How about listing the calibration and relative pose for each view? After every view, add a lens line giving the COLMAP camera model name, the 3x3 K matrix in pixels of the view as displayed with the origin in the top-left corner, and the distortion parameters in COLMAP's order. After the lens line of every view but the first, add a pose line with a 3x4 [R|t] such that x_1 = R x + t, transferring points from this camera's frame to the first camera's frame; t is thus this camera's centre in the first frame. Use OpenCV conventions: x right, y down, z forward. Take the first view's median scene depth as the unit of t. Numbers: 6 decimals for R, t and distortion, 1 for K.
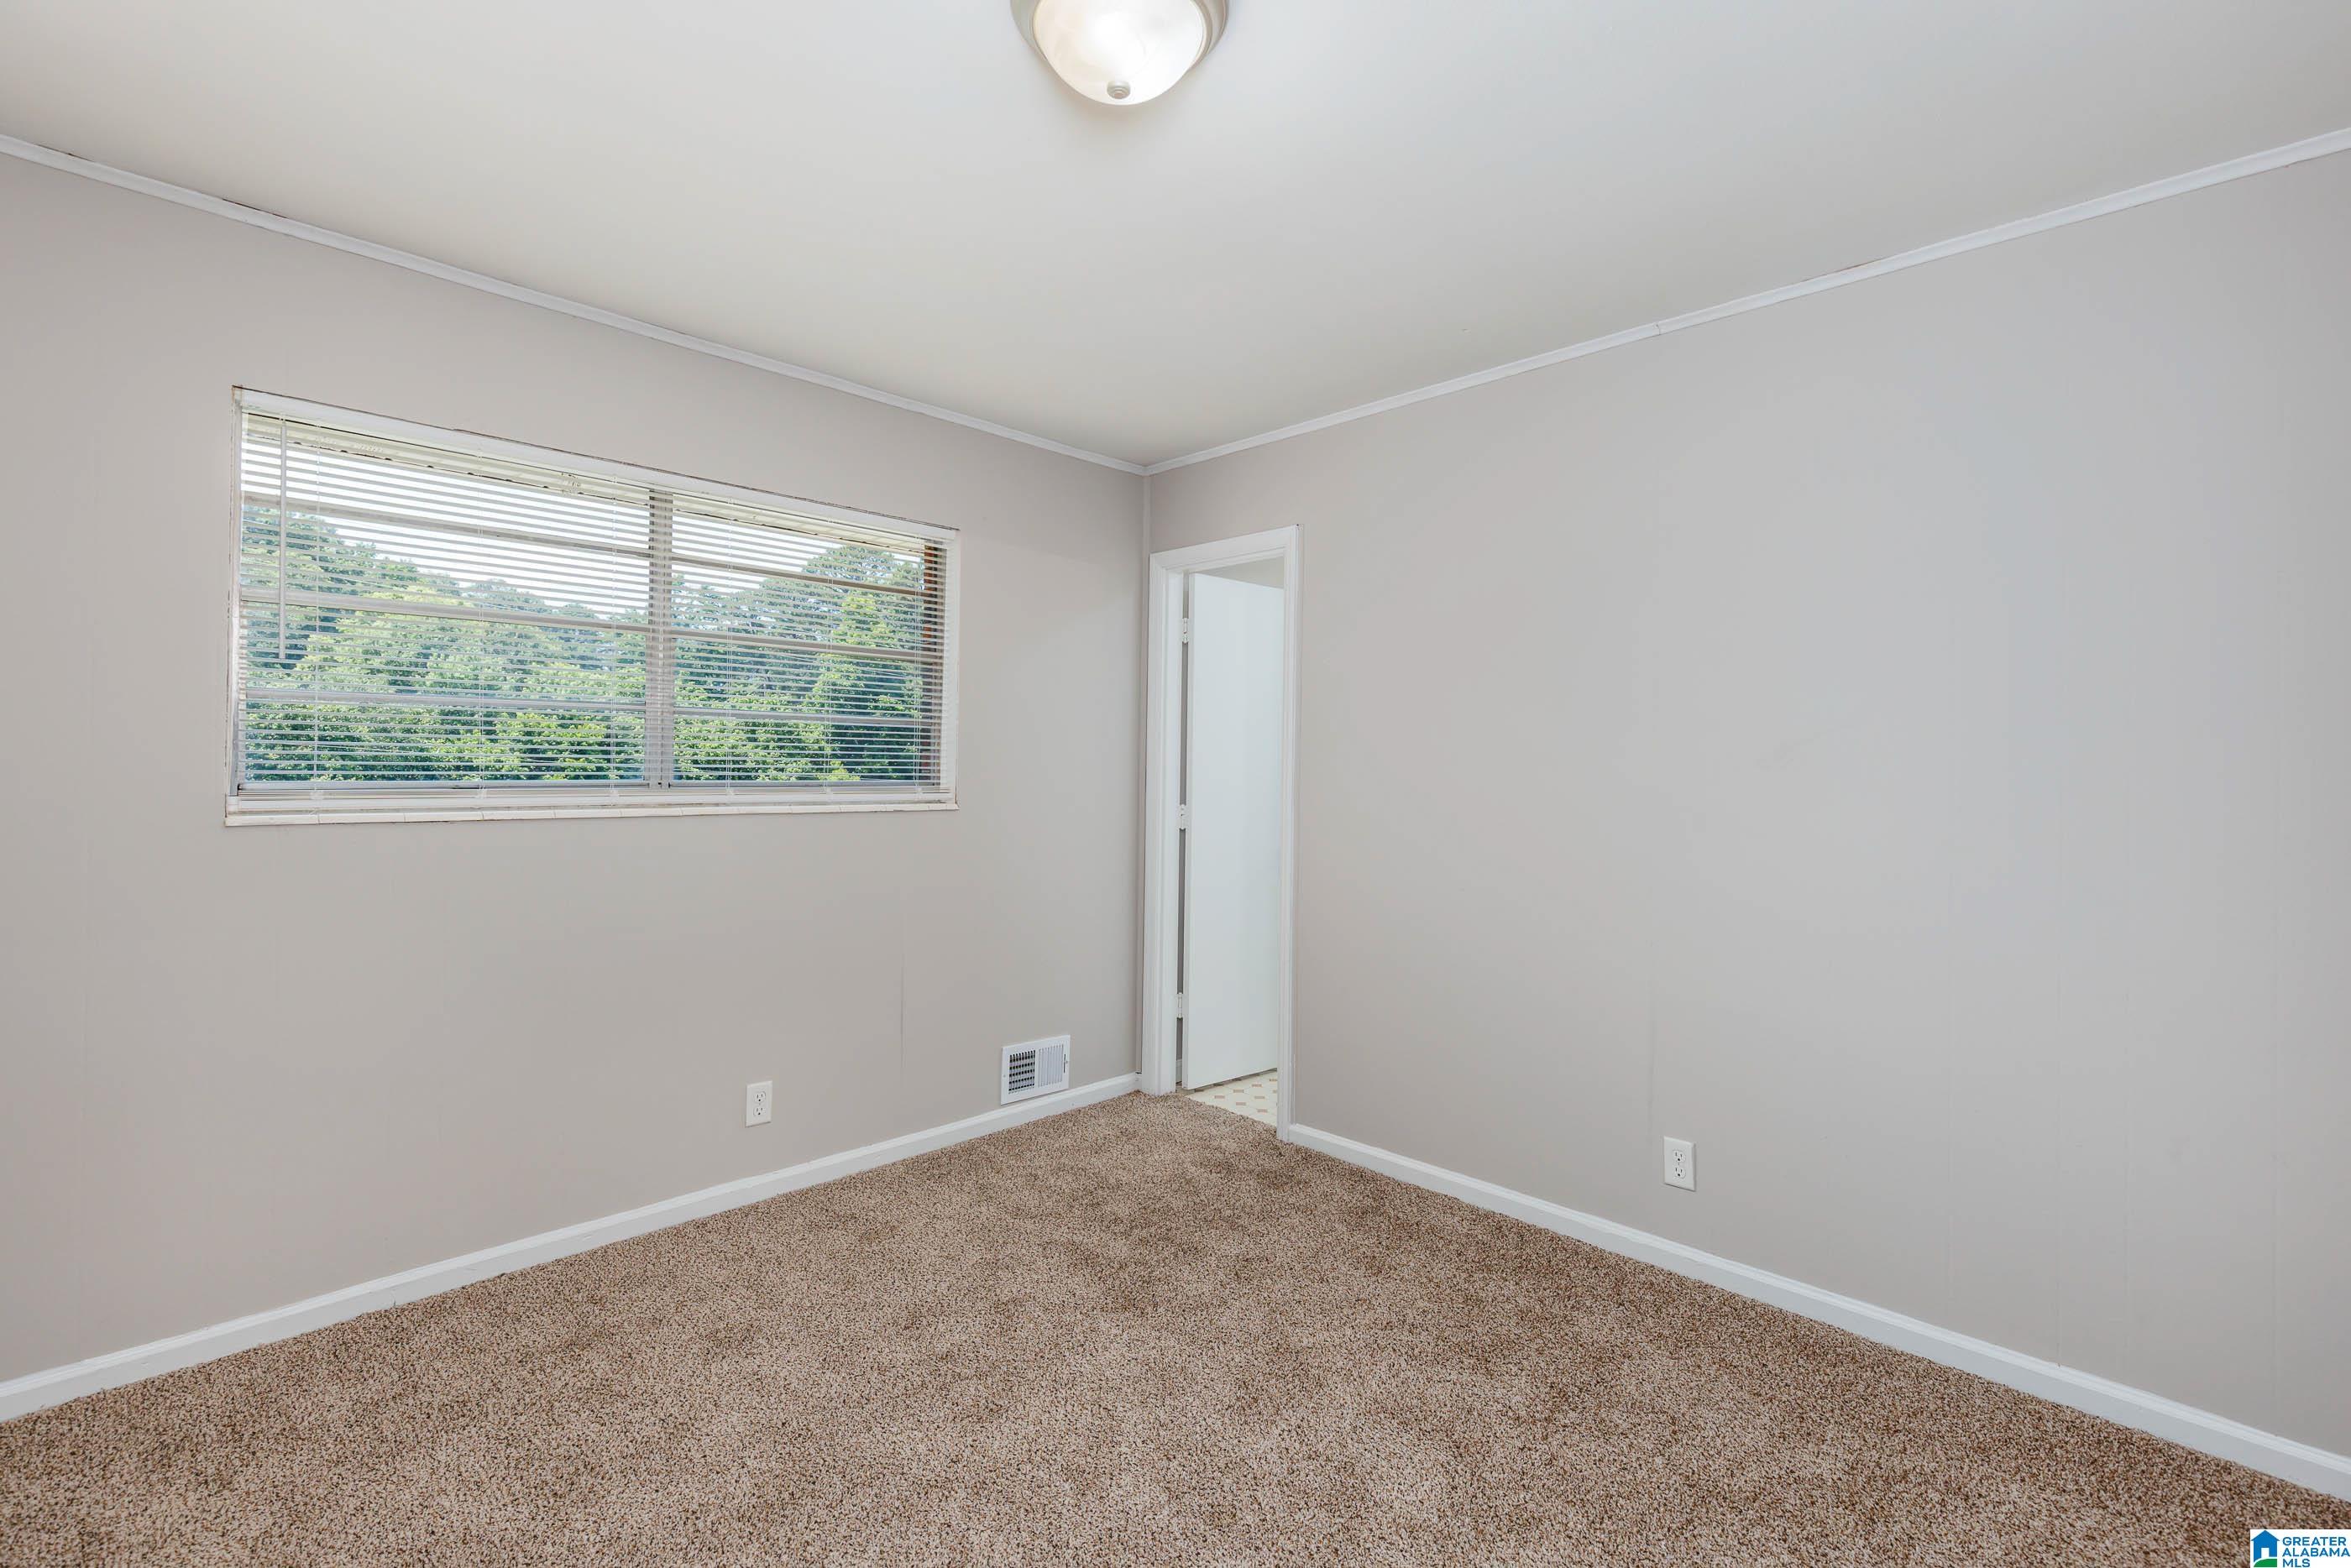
lens RADIAL K [[1064.9, 0, 1180.2], [0, 1064.9, 770.9], [0, 0, 1]] dist [0.023982, -0.000857]
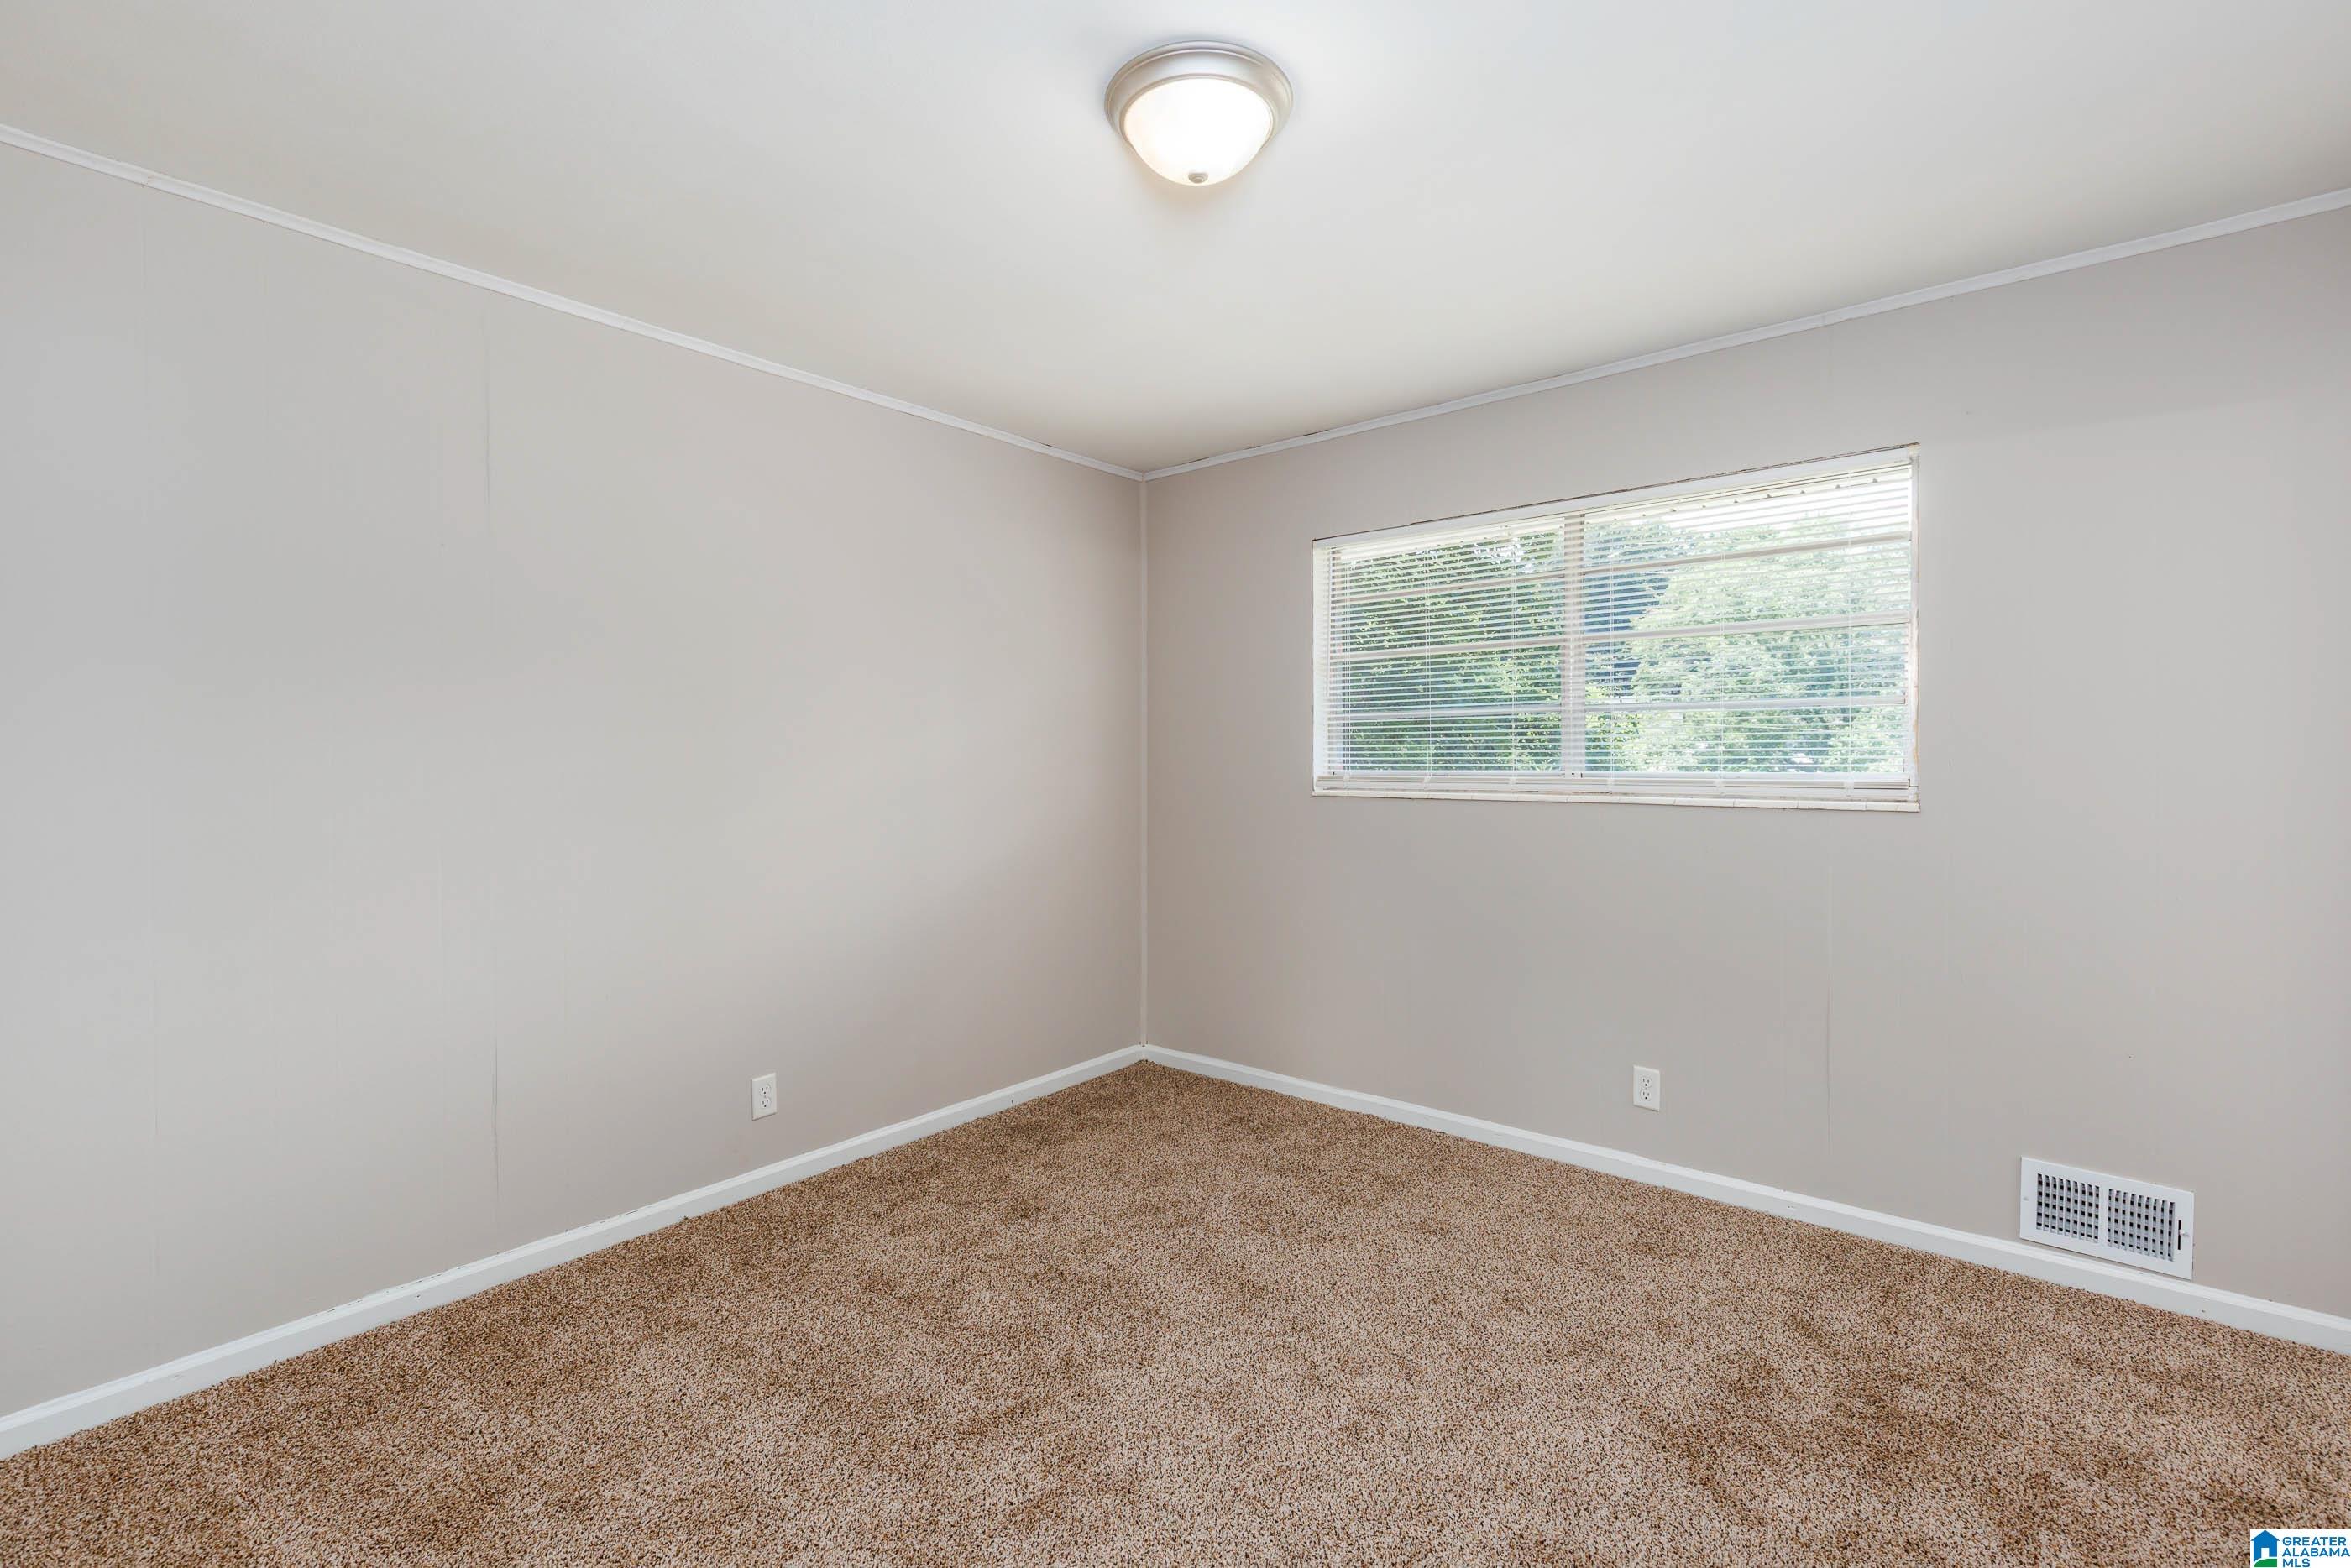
lens RADIAL K [[1064.9, 0, 1178.3], [0, 1064.9, 777.2], [0, 0, 1]] dist [0.023982, -0.000857]
pose [[0.095104, 0.009384, -0.995423, 0.585422], [0.000494, 0.999955, 0.009474, 0.004636], [0.995467, -0.001393, 0.095095, 0.466411]]
